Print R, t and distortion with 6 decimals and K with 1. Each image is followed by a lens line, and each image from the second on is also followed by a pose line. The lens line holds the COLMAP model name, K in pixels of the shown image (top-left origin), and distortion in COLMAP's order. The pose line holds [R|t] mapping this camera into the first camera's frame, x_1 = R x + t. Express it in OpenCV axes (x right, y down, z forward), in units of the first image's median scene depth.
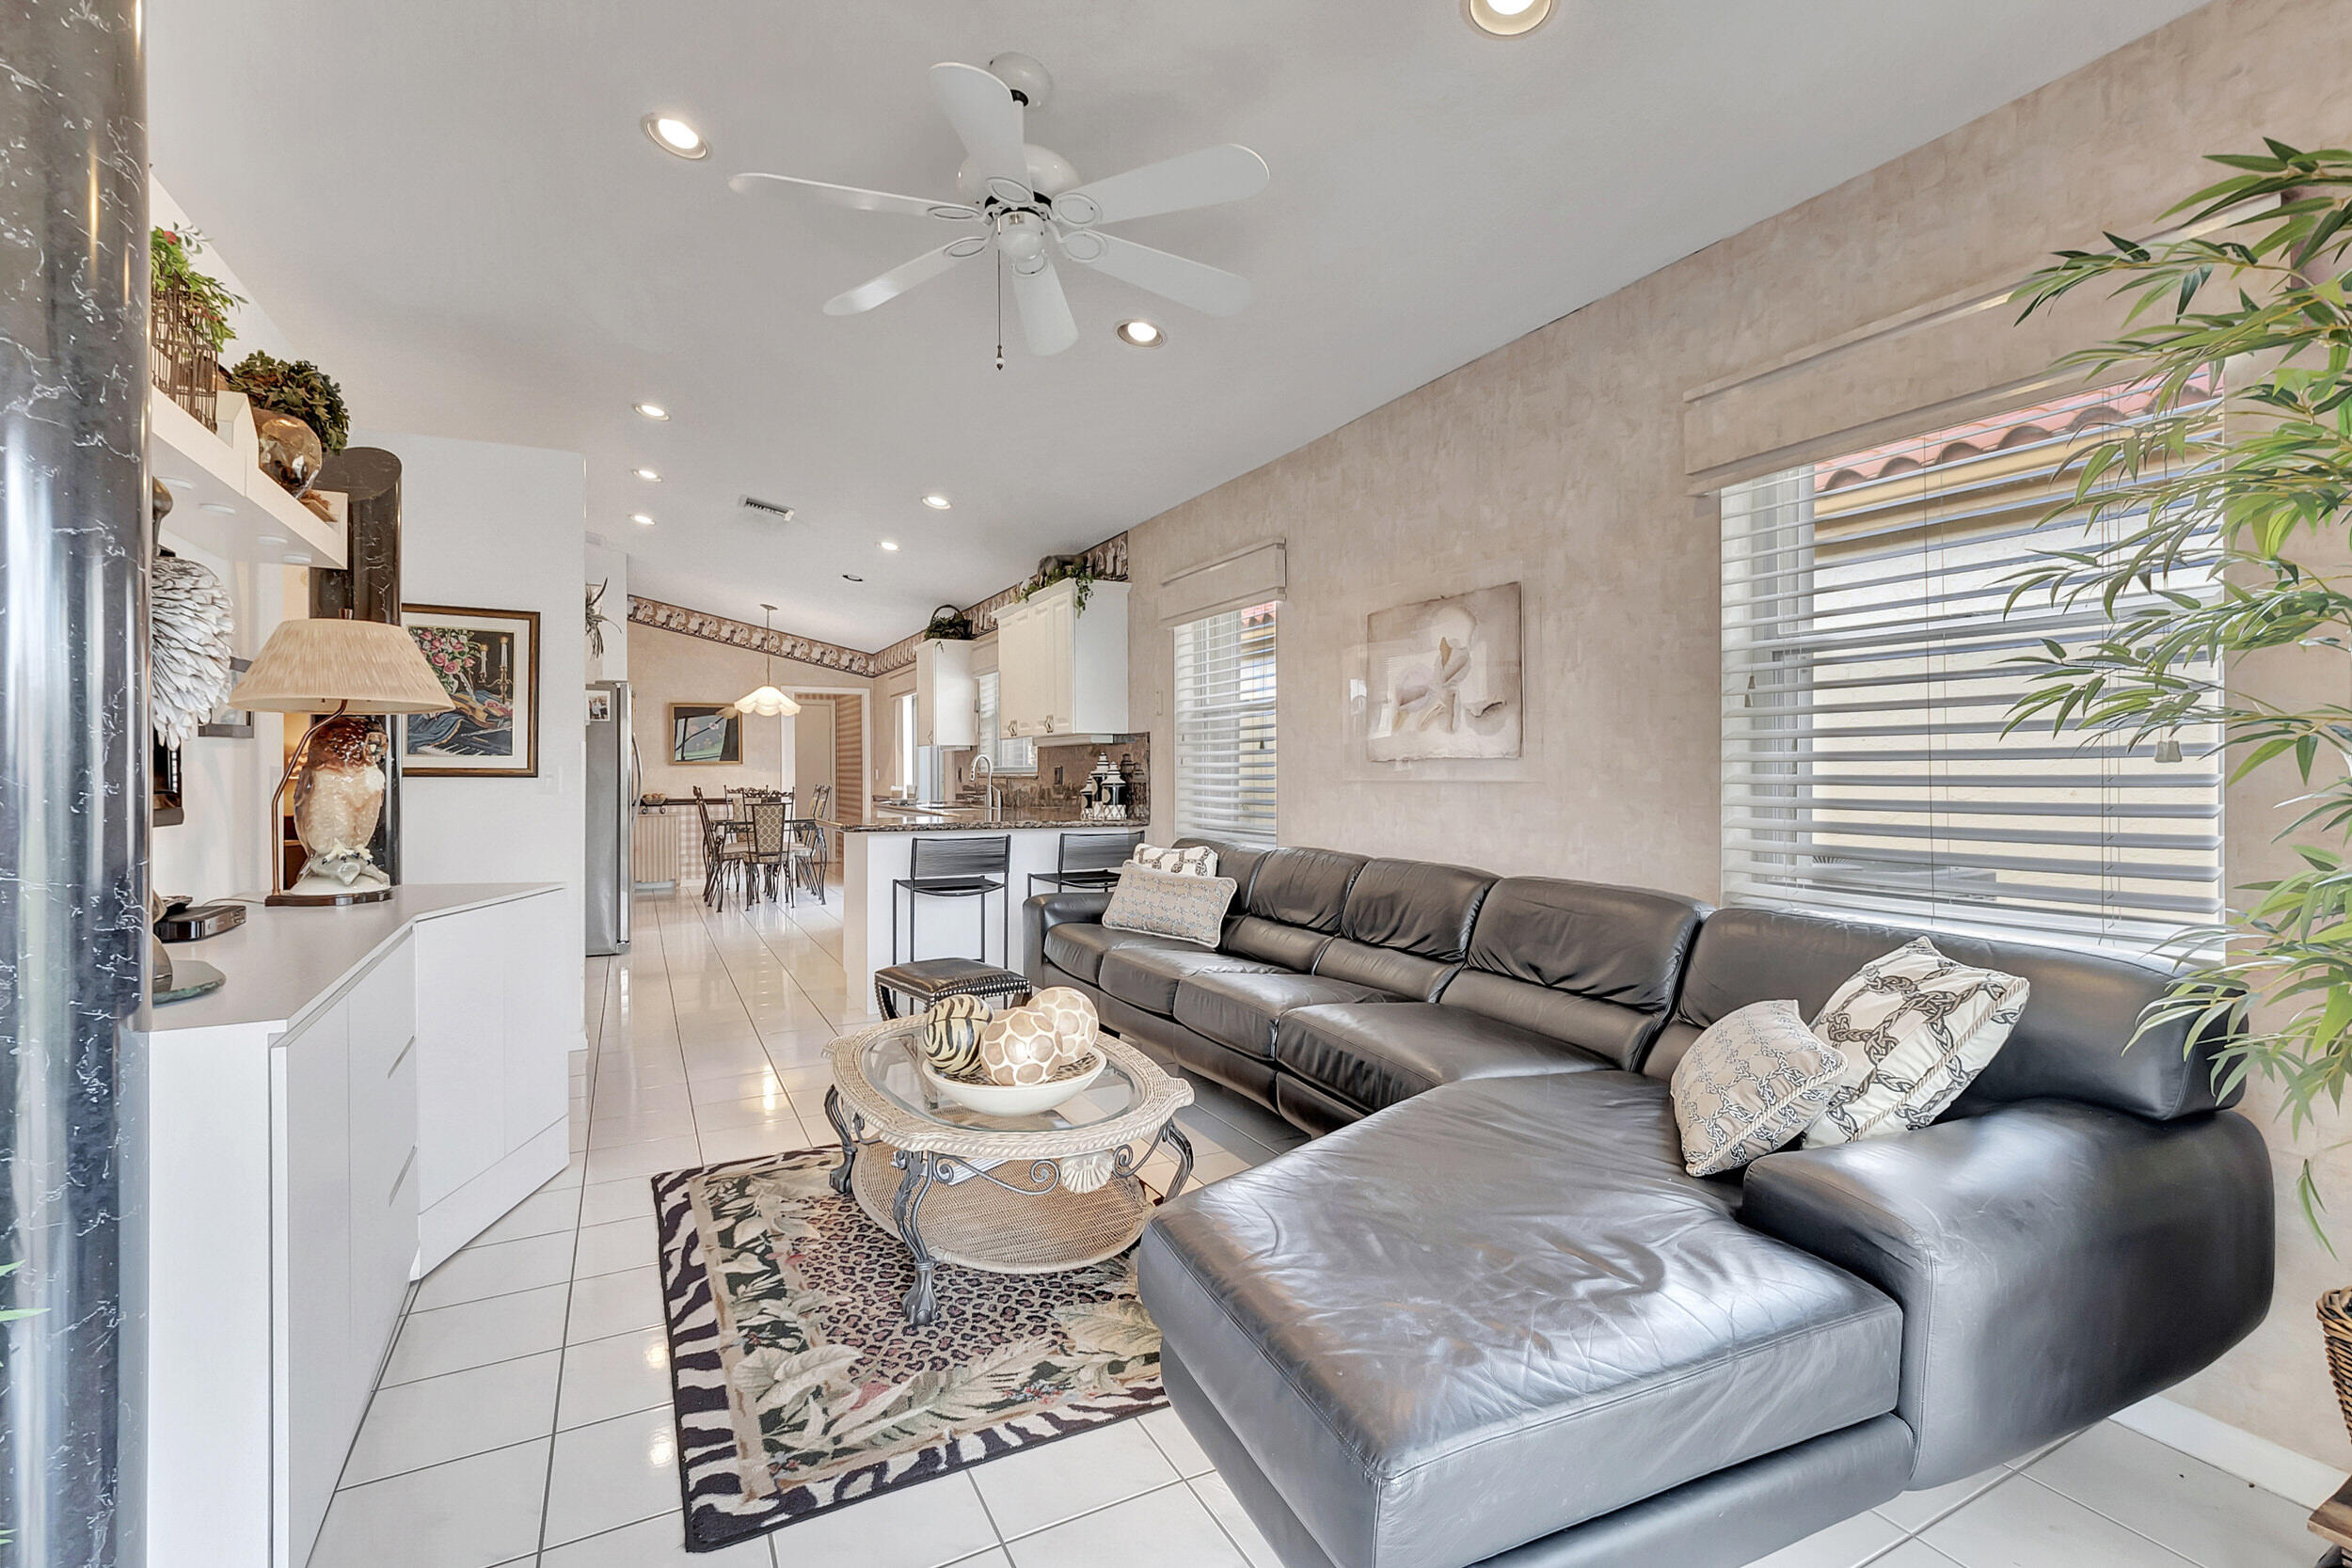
lens RADIAL K [[1040.8, 0, 1162.5], [0, 1040.8, 767.8], [0, 0, 1]] dist [0.001959, -0.000105]
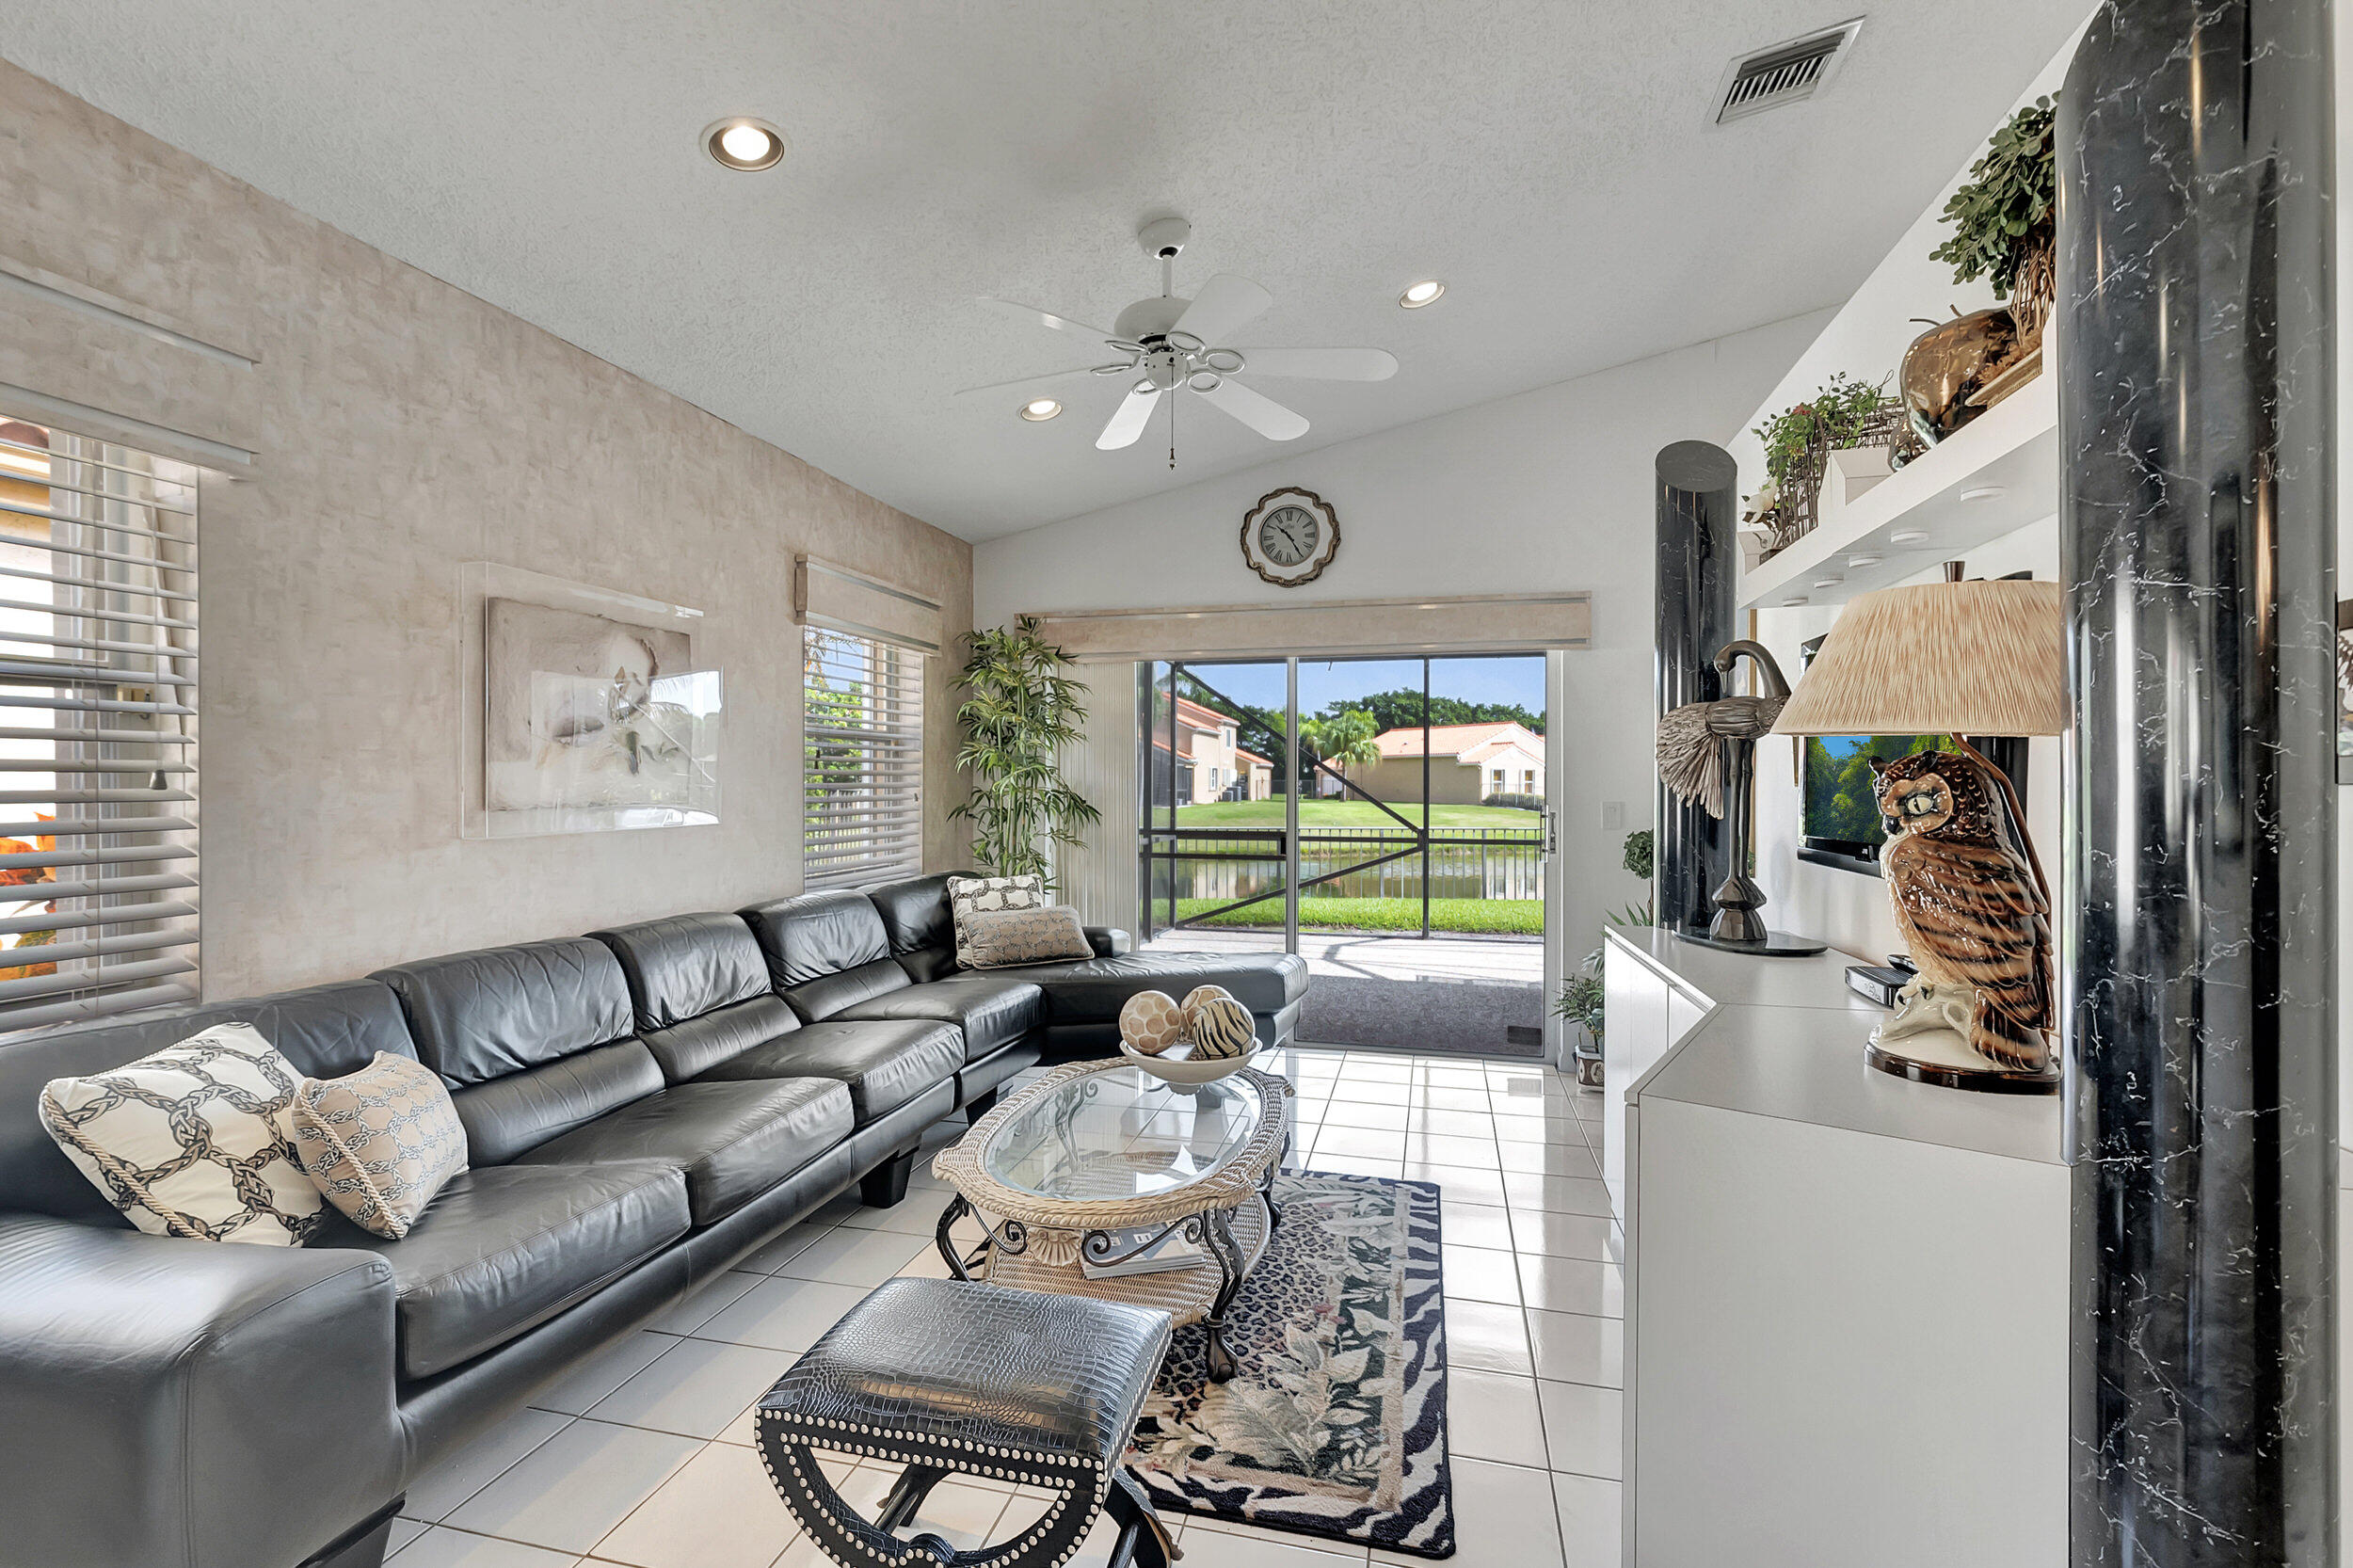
lens RADIAL K [[1042.4, 0, 1215.2], [0, 1042.4, 781.2], [0, 0, 1]] dist [0.016512, -0.000150]
pose [[-0.774992, 0.006009, 0.631942, -0.895089], [0.006145, 0.999979, -0.001974, -0.031768], [-0.631941, 0.002354, -0.775013, 1.811144]]
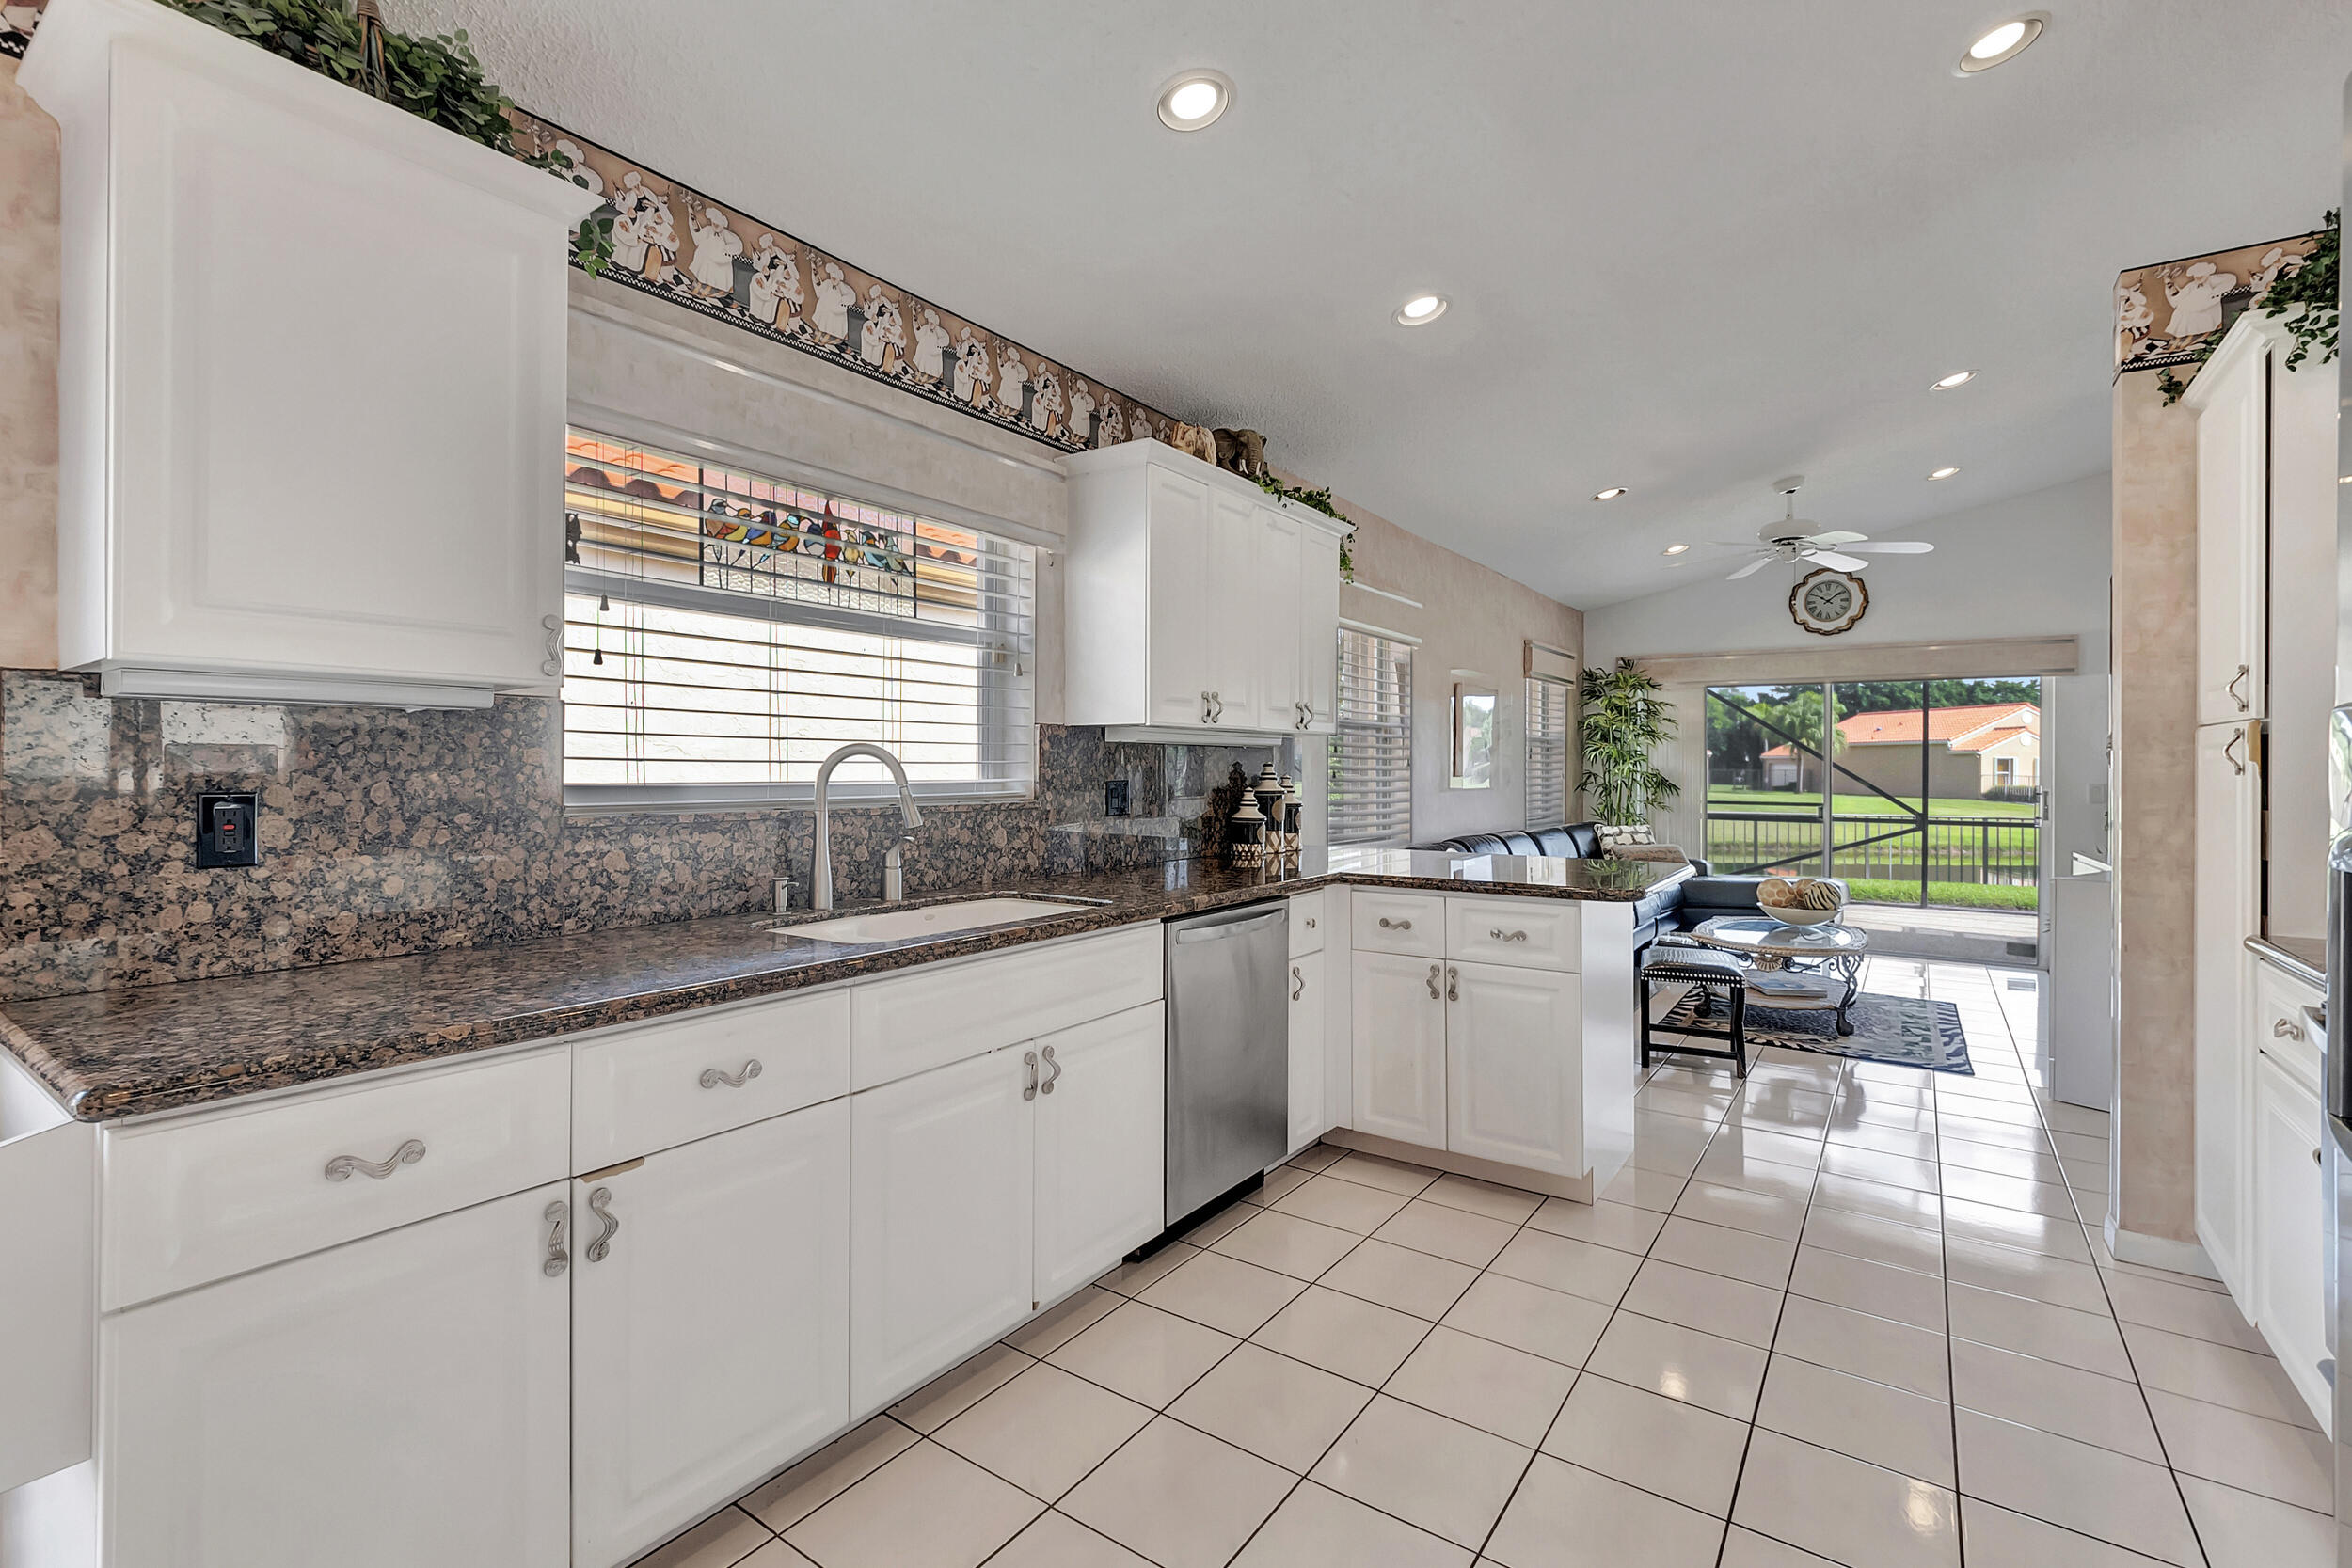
lens RADIAL K [[1045.0, 0, 1176.3], [0, 1045.0, 762.4], [0, 0, 1]] dist [-0.014423, 0.000254]
pose [[-0.458844, 0.007289, 0.888487, -1.446752], [-0.001568, 0.999958, -0.009013, -0.021370], [-0.888515, -0.005528, -0.458814, 3.027123]]
